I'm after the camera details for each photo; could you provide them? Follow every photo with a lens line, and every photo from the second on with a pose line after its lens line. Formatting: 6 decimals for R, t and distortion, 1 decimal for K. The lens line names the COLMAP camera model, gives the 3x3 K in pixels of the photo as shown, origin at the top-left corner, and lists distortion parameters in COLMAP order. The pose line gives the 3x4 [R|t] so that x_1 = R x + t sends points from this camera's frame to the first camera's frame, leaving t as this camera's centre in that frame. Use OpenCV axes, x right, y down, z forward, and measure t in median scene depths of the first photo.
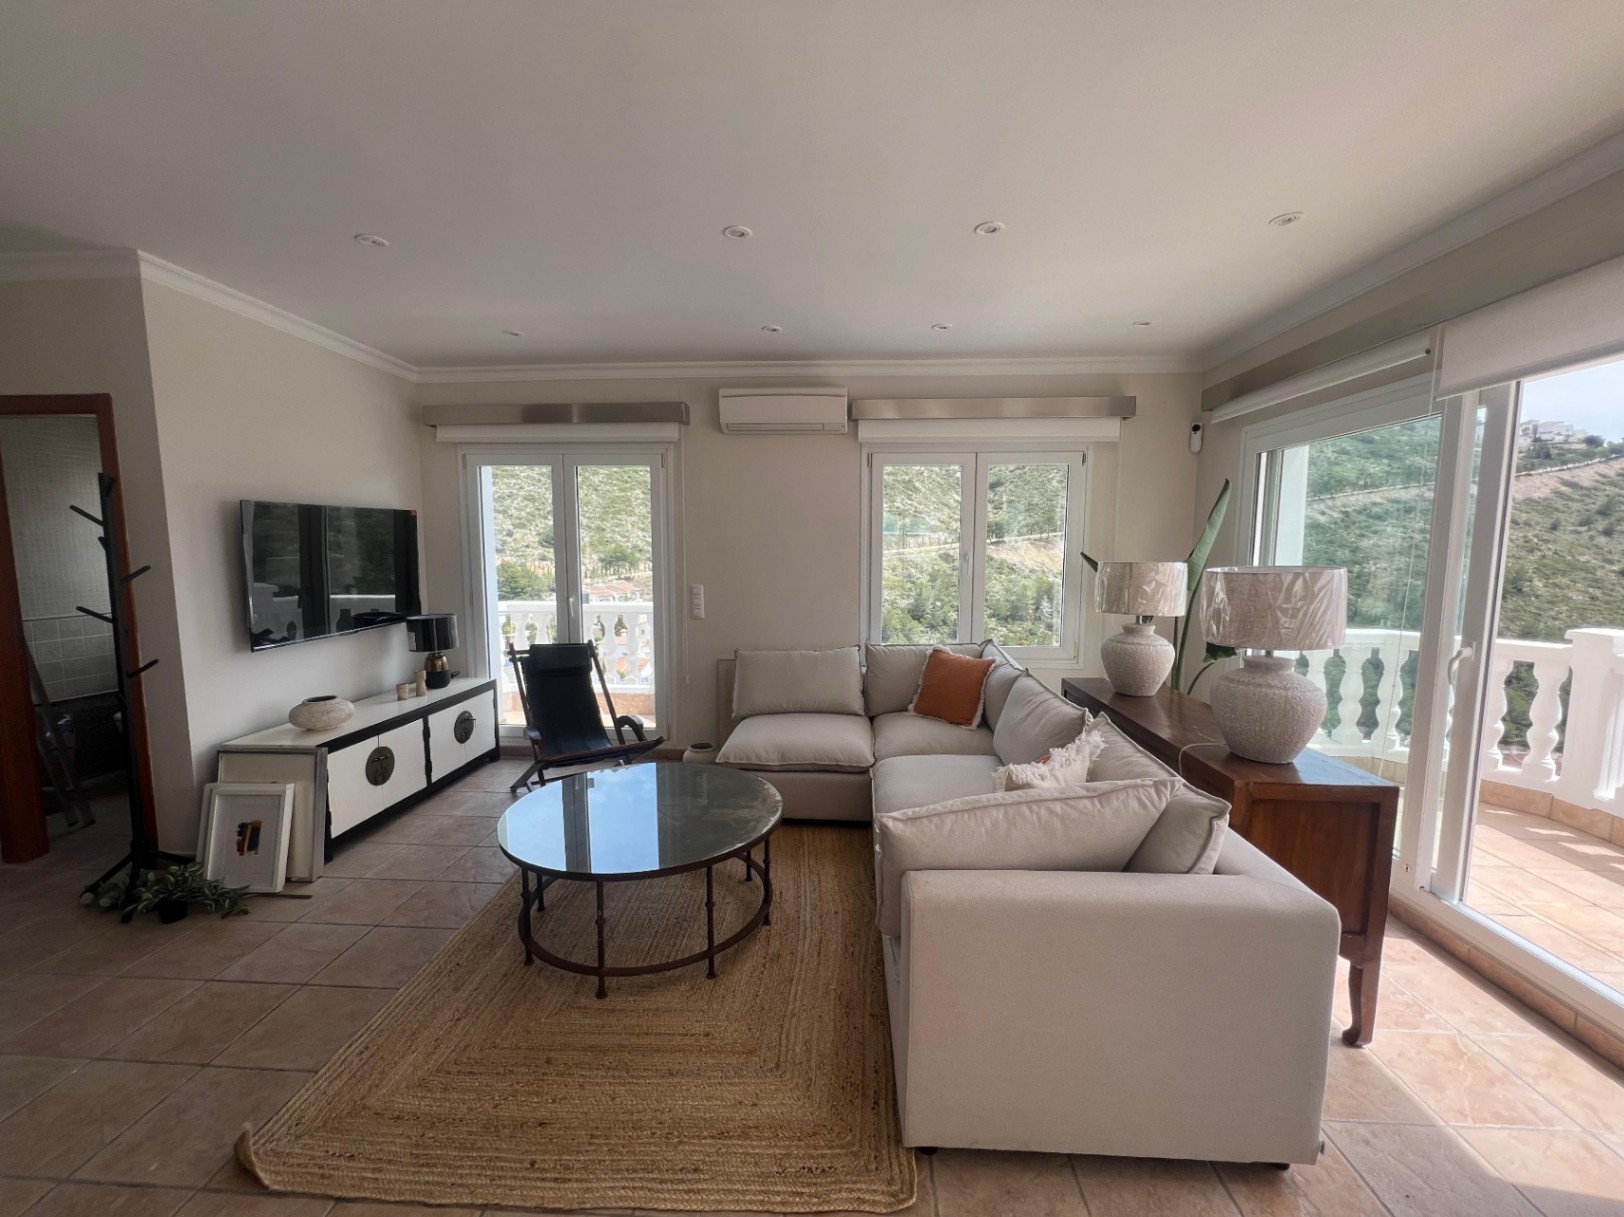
lens RADIAL K [[646.3, 0, 811.7], [0, 646.3, 611.9], [0, 0, 1]] dist [-0.000625, -0.000171]
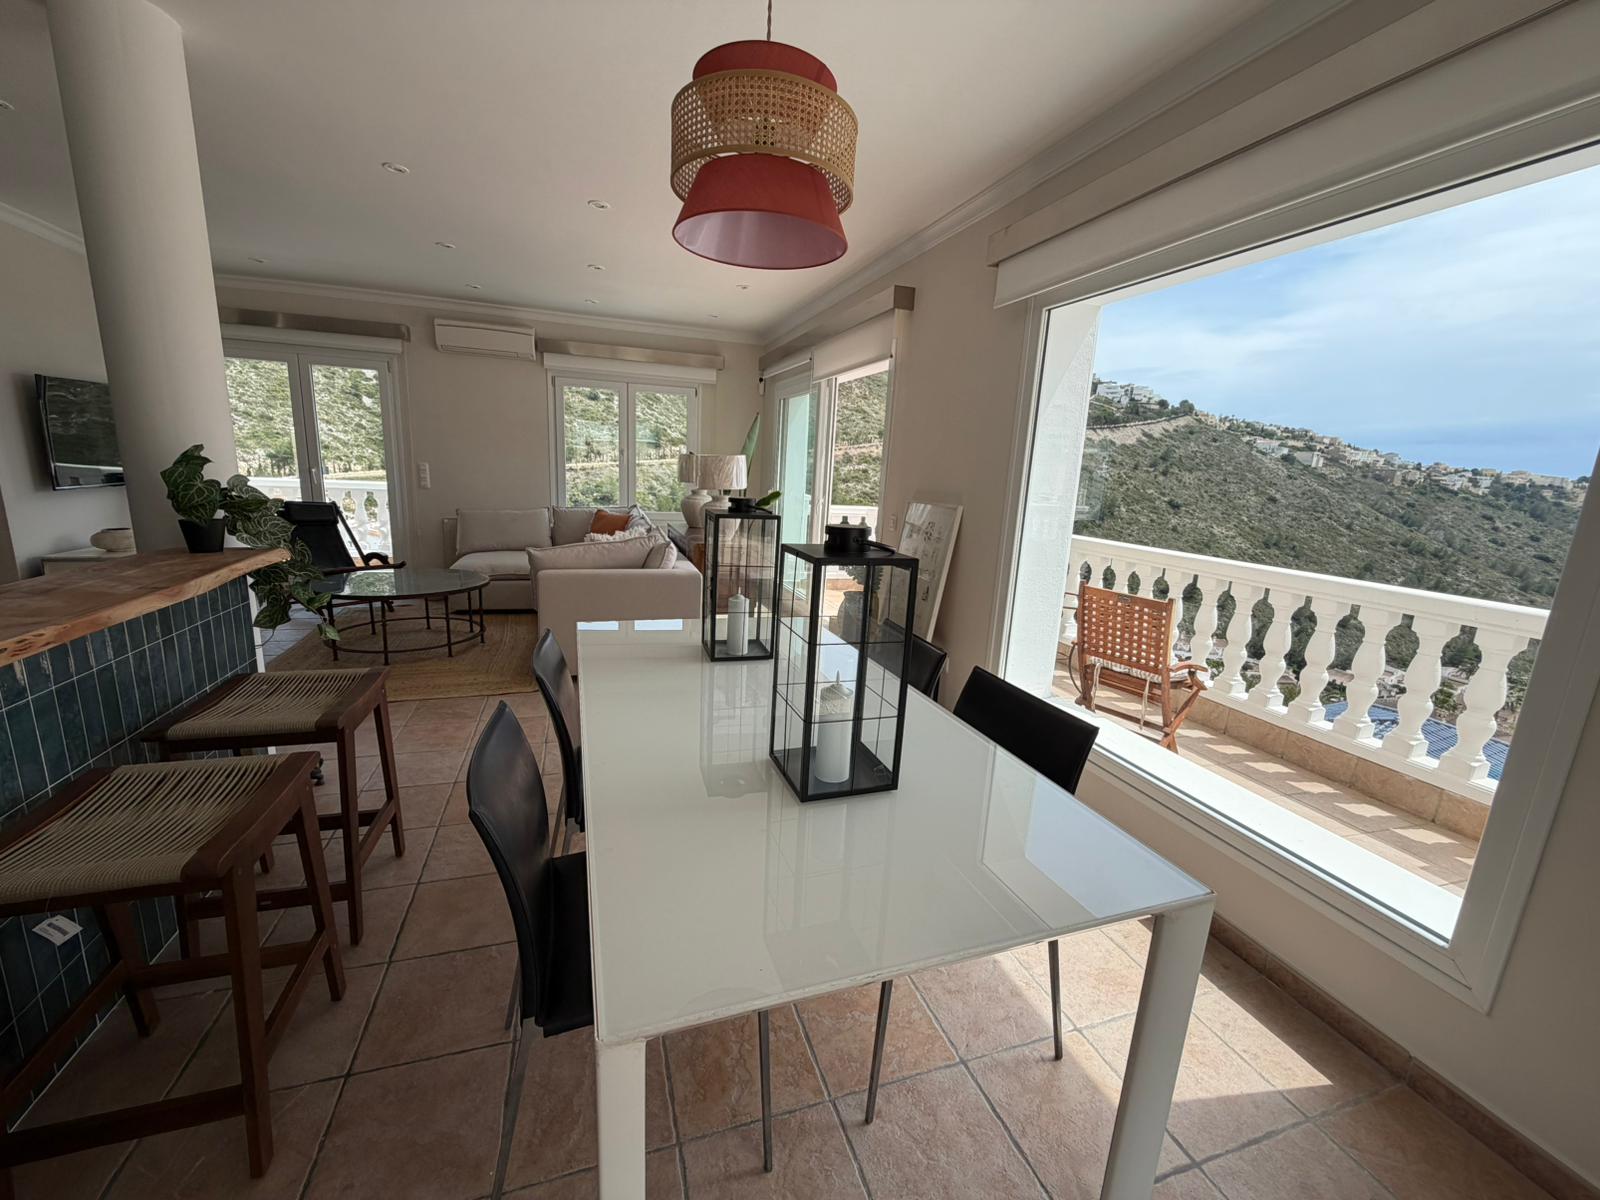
lens RADIAL K [[637.7, 0, 794.3], [0, 637.7, 601.6], [0, 0, 1]] dist [-0.000269, 0.000229]
pose [[0.933707, -0.030445, 0.356741, 0.070642], [-0.011815, 0.993215, 0.115687, 0.089574], [-0.357842, -0.112233, 0.927013, -0.607127]]
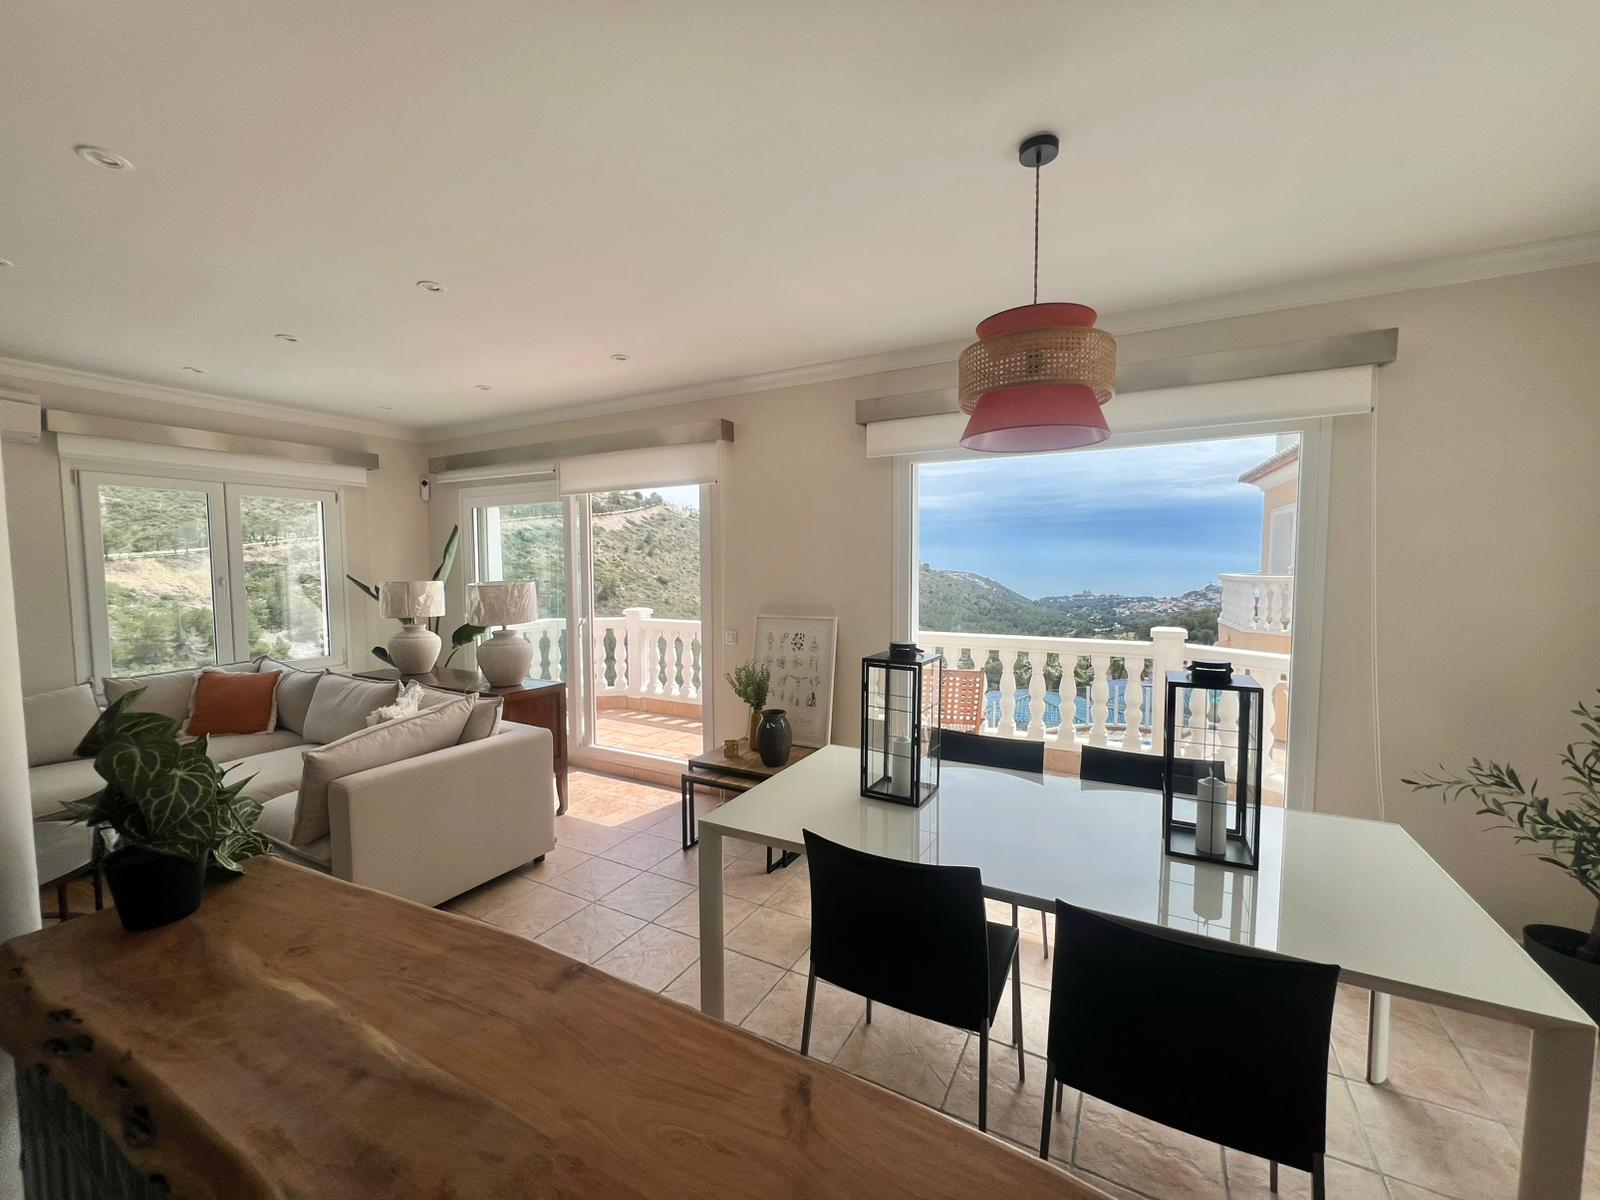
lens RADIAL K [[636.7, 0, 799.7], [0, 636.7, 603.4], [0, 0, 1]] dist [-0.000625, -0.000171]
pose [[0.439550, -0.059867, 0.896221, -0.279045], [0.095384, 0.995246, 0.019701, 0.018824], [-0.893139, 0.076825, 0.443171, -0.289886]]
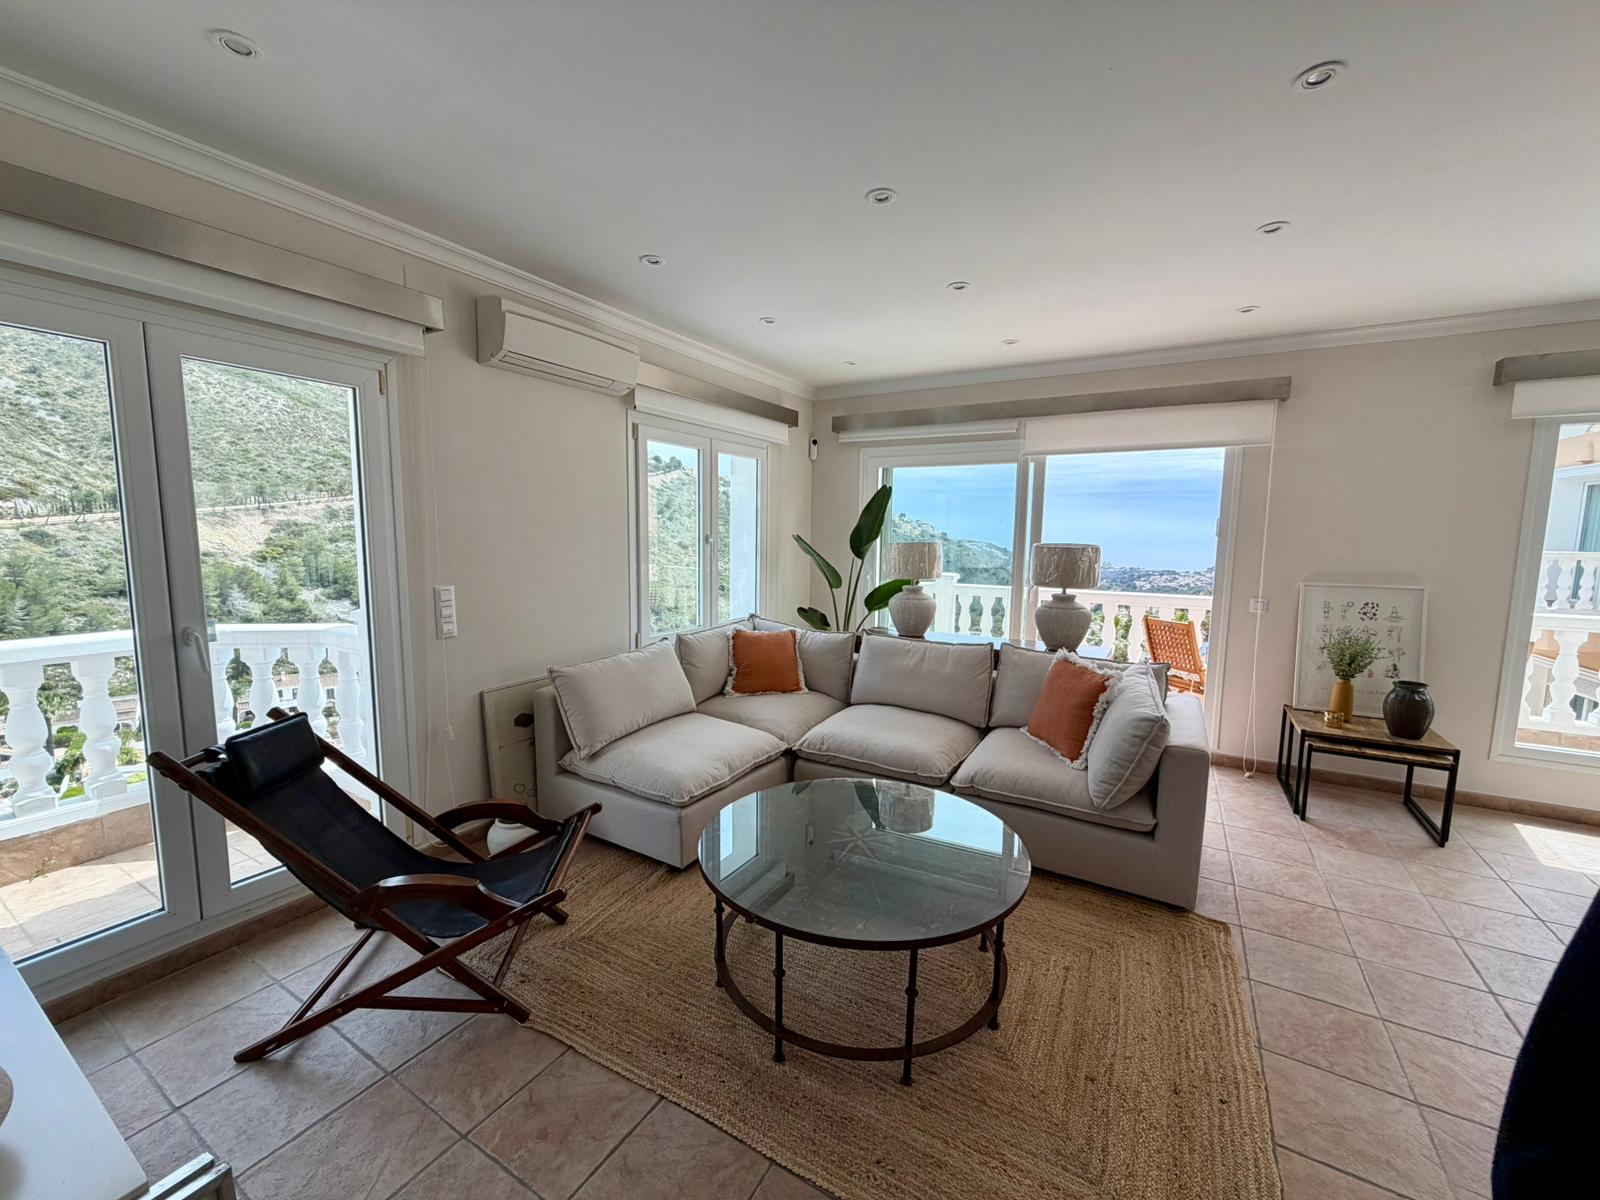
lens RADIAL K [[637.7, 0, 794.3], [0, 637.7, 601.6], [0, 0, 1]] dist [-0.000269, 0.000229]
pose [[0.467698, -0.094860, 0.878783, -0.617999], [0.078426, 0.994757, 0.065640, -0.043580], [-0.880402, 0.038220, 0.472685, 0.412410]]
